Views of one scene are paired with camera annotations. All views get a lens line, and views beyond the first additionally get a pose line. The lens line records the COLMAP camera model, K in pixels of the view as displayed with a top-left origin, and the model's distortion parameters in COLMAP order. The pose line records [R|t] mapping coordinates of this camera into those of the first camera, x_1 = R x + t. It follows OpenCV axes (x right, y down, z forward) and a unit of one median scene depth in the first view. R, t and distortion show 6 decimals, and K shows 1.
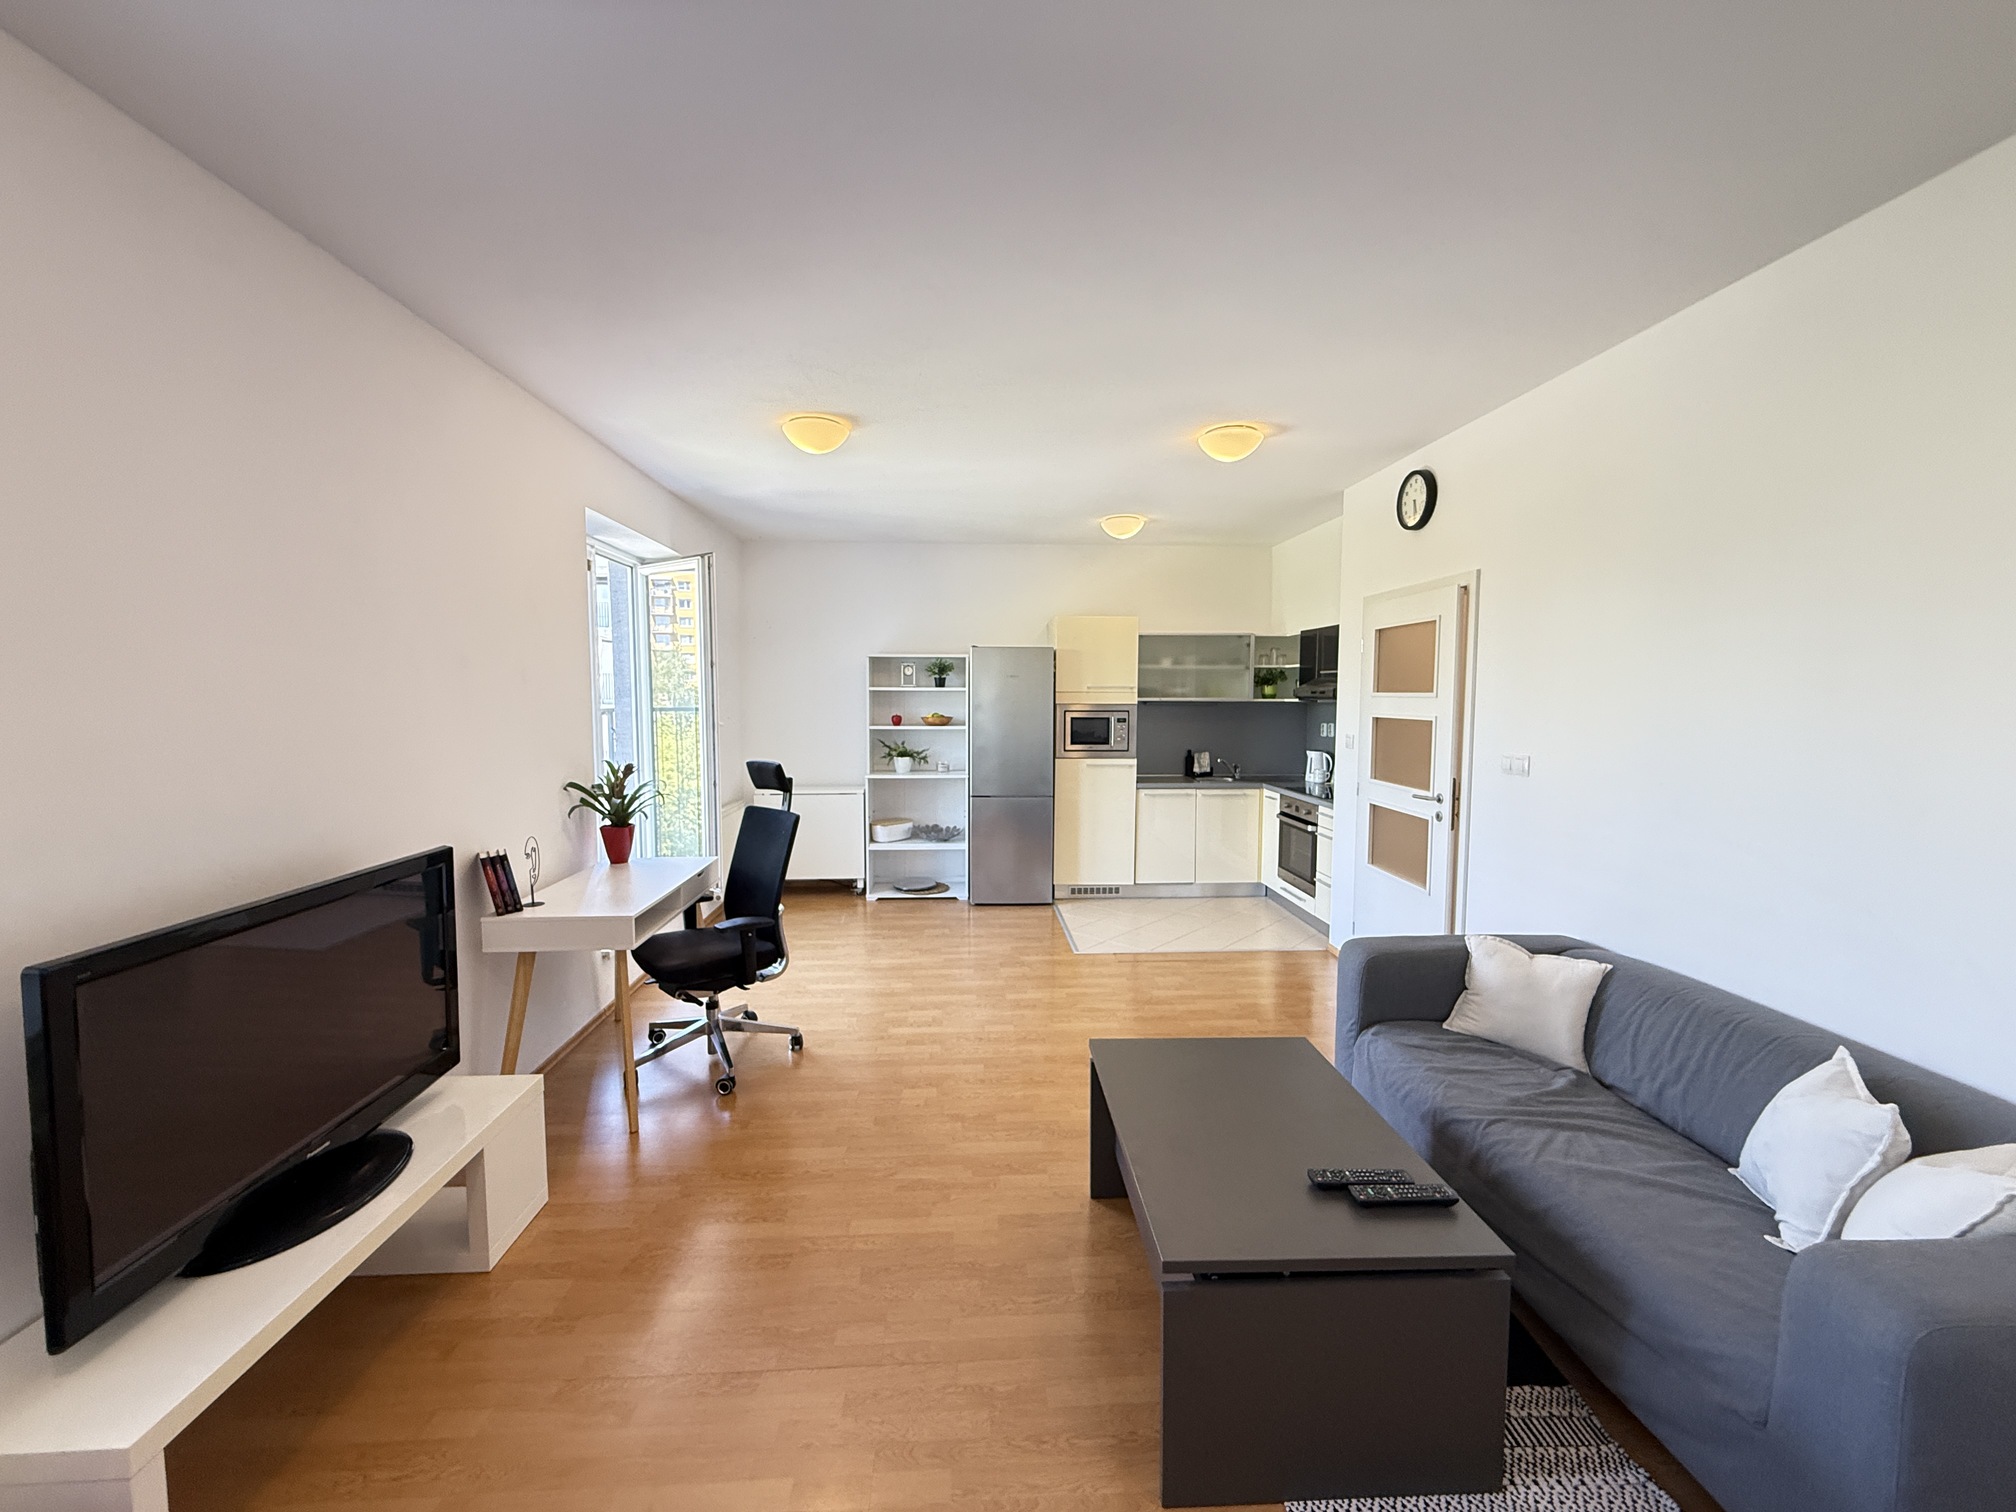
lens RADIAL K [[804.4, 0, 1005.3], [0, 804.4, 751.2], [0, 0, 1]] dist [0.000531, 0.000180]
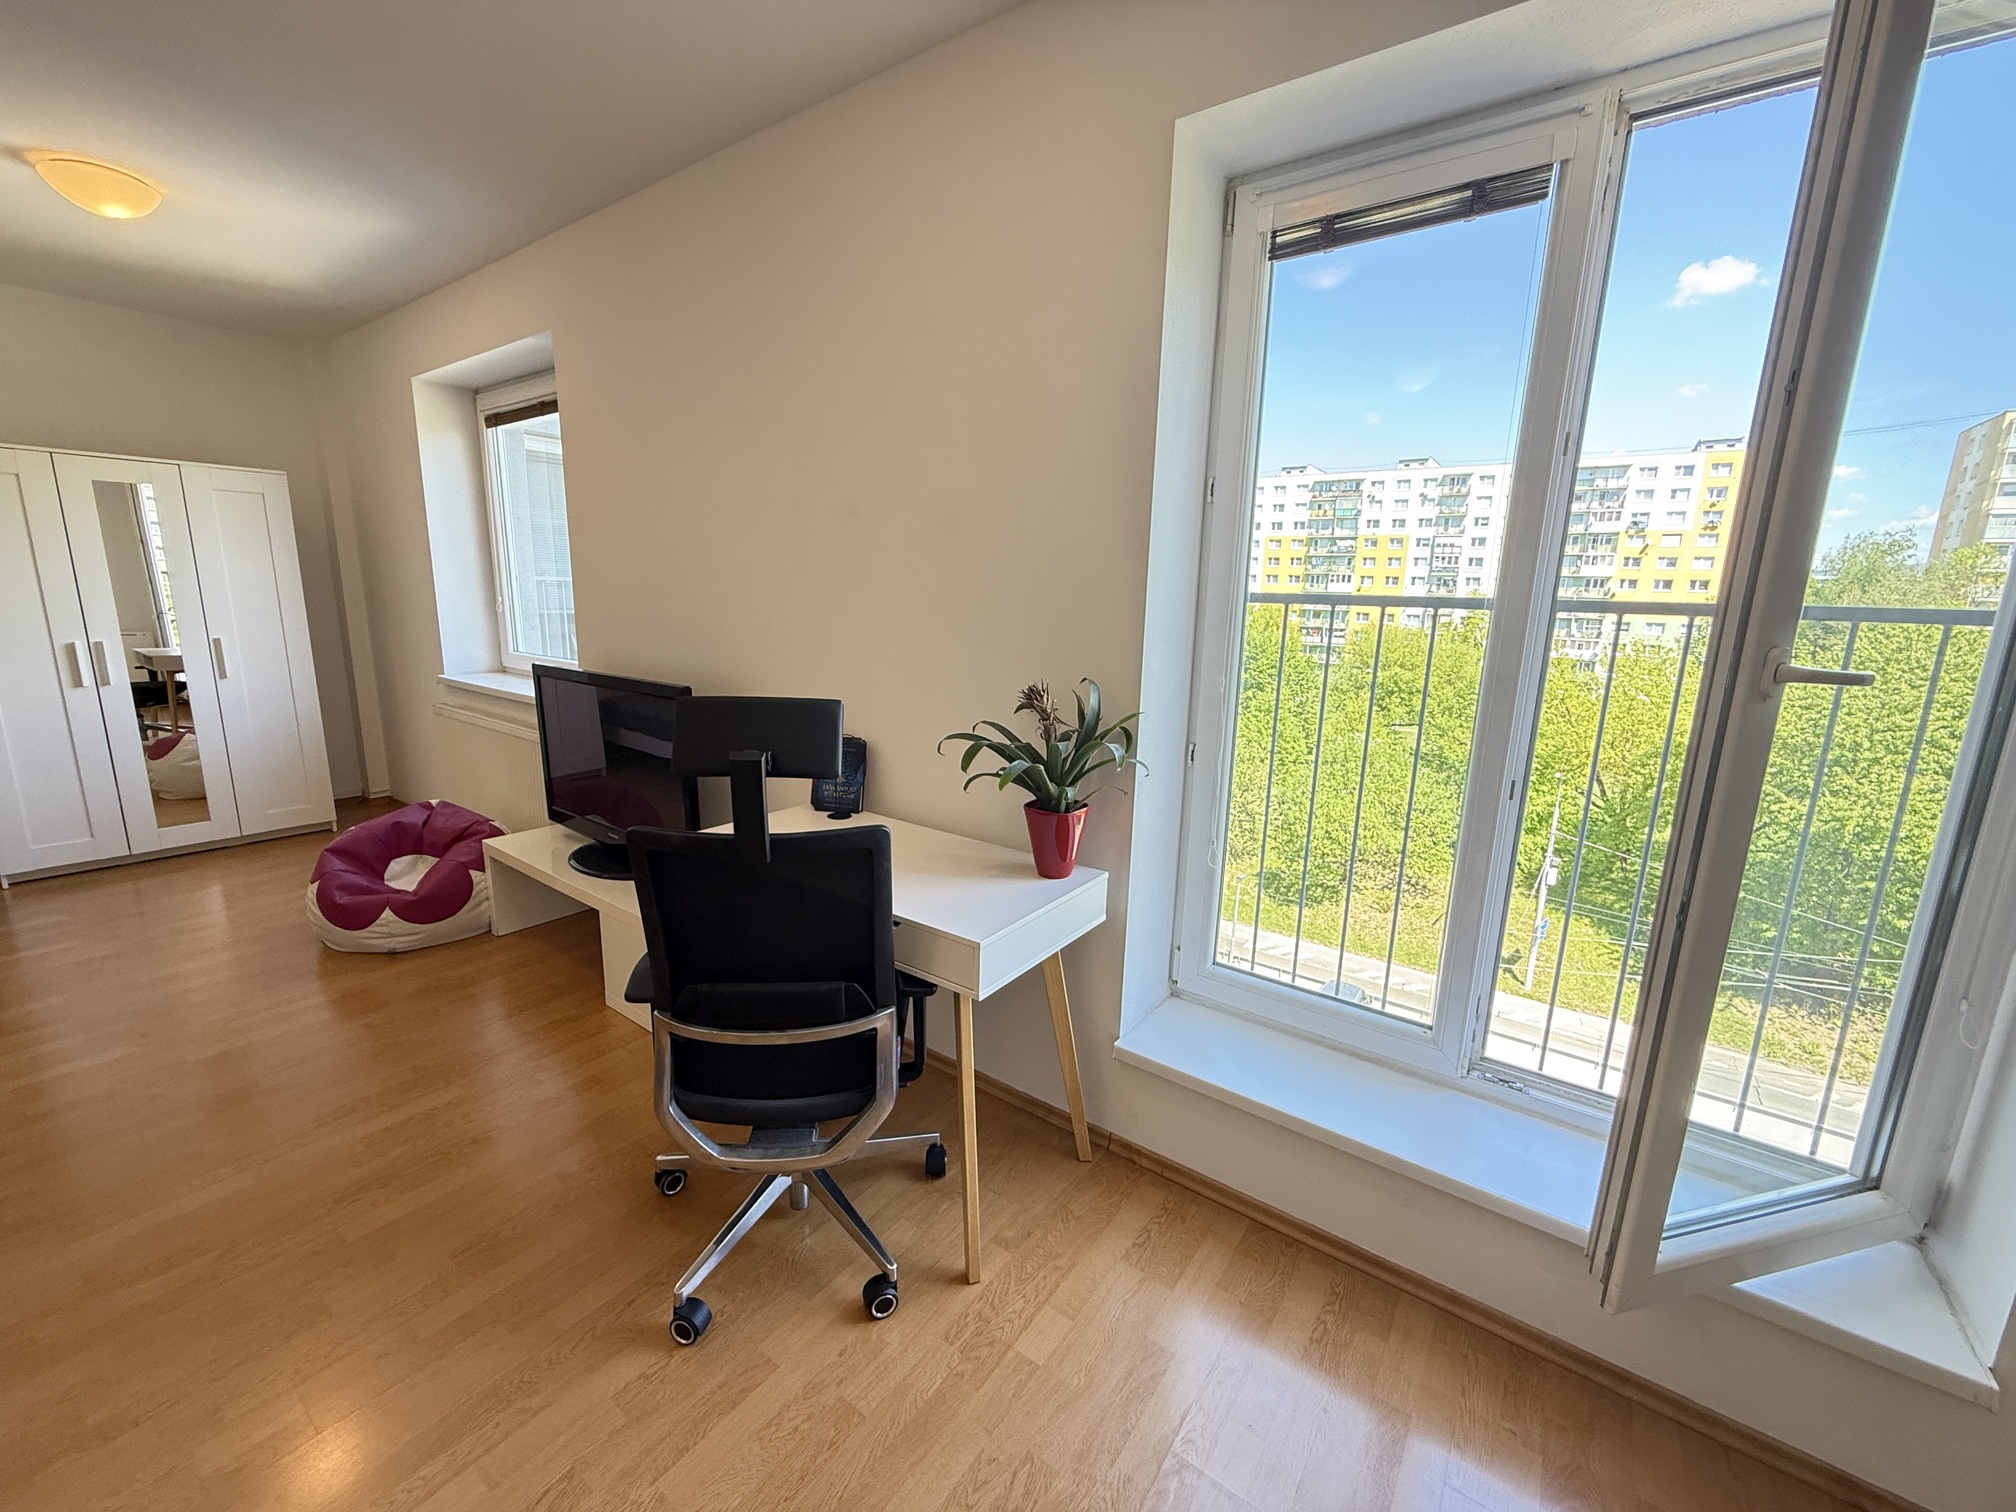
lens RADIAL K [[804.4, 0, 1005.6], [0, 804.4, 750.3], [0, 0, 1]] dist [0.000531, 0.000180]
pose [[-0.634763, 0.137318, -0.760408, -0.049219], [-0.080683, 0.966925, 0.241964, -0.042875], [0.768483, 0.214942, -0.602689, 0.874094]]
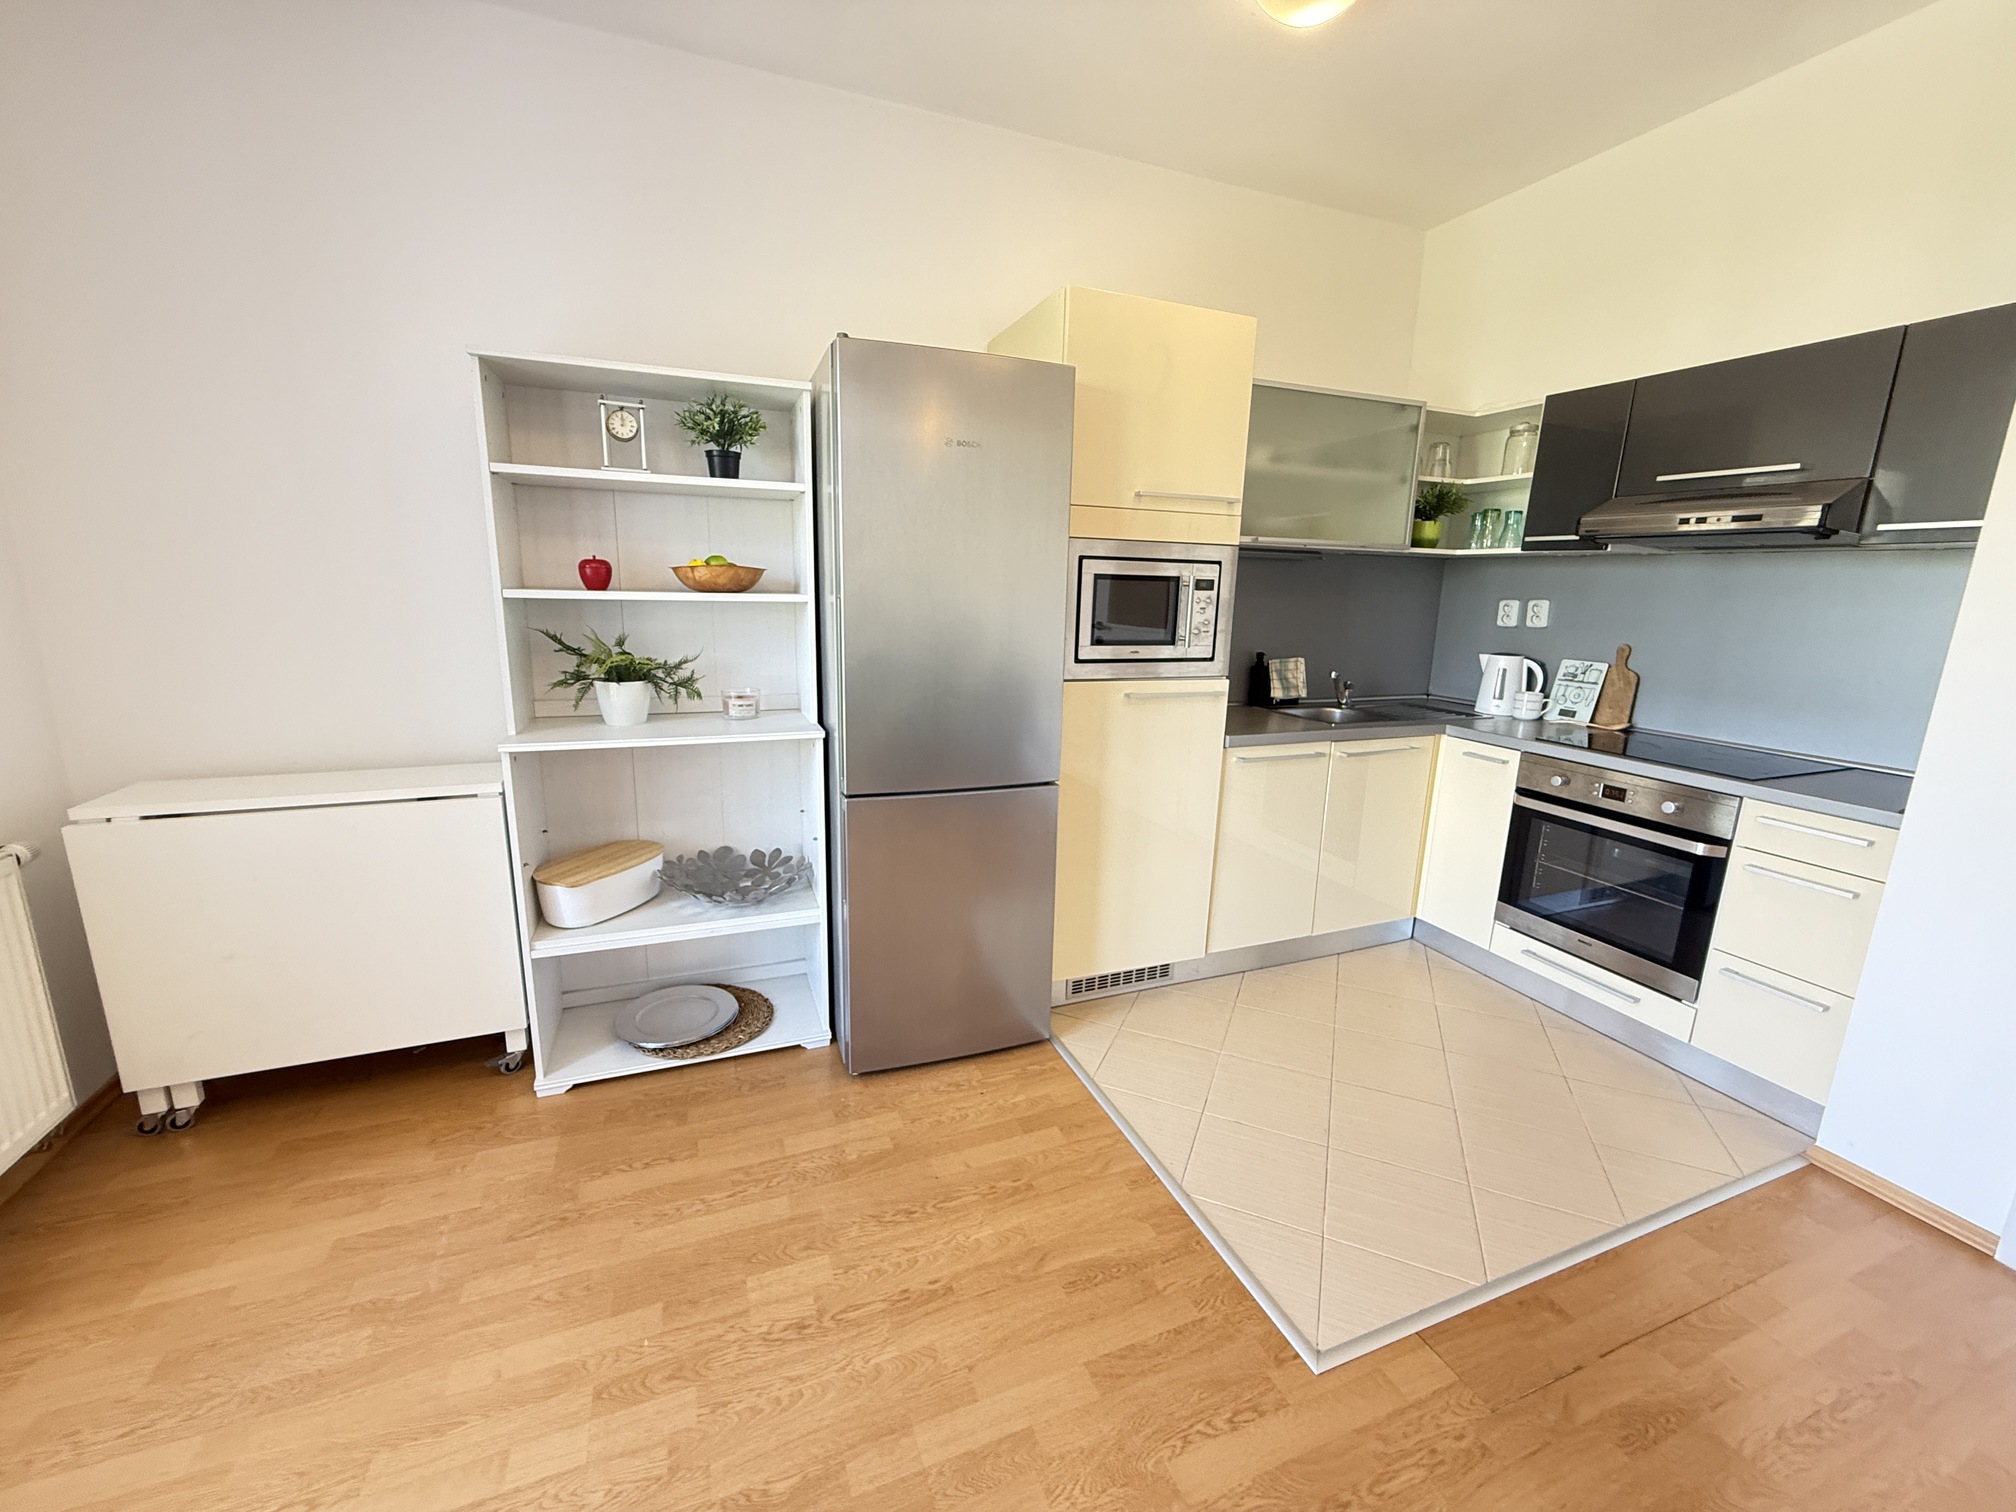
lens RADIAL K [[804.4, 0, 1005.4], [0, 804.4, 752.6], [0, 0, 1]] dist [0.000531, 0.000180]
pose [[0.948226, -0.045149, 0.314370, -0.092757], [-0.000214, 0.989753, 0.142792, -0.013618], [-0.317595, -0.135466, 0.938500, 0.705781]]
